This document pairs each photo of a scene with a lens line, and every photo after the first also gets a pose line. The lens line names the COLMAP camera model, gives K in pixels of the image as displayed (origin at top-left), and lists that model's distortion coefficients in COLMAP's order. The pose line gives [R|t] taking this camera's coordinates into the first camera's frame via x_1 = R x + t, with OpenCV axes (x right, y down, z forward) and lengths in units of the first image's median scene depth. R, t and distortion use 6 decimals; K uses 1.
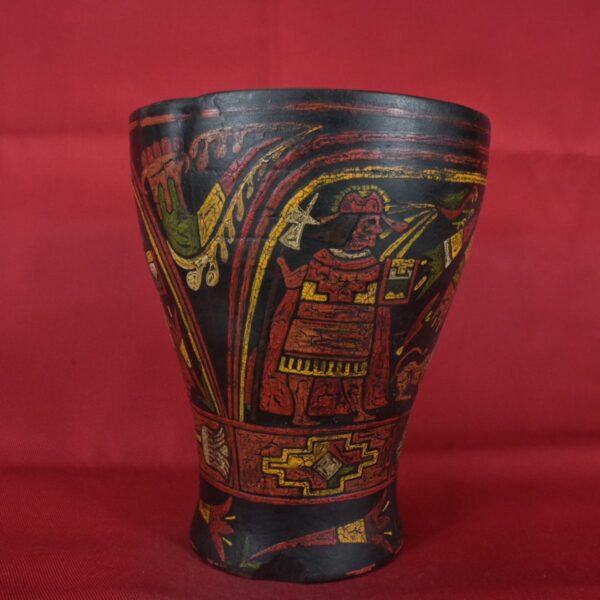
lens RADIAL K [[681.4, 0, 300.0], [0, 681.4, 300.0], [0, 0, 1]] dist [-0.012138, -0.026934]
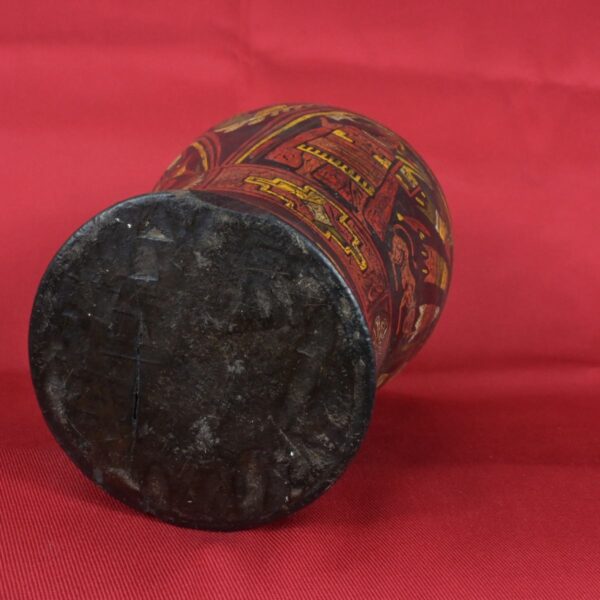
lens RADIAL K [[681.4, 0, 300.0], [0, 681.4, 300.0], [0, 0, 1]] dist [-0.012138, -0.026934]
pose [[0.921285, 0.387951, -0.026985, 0.086131], [-0.097877, 0.164158, -0.981566, 1.097687], [-0.376370, 0.906943, 0.189208, 0.981893]]
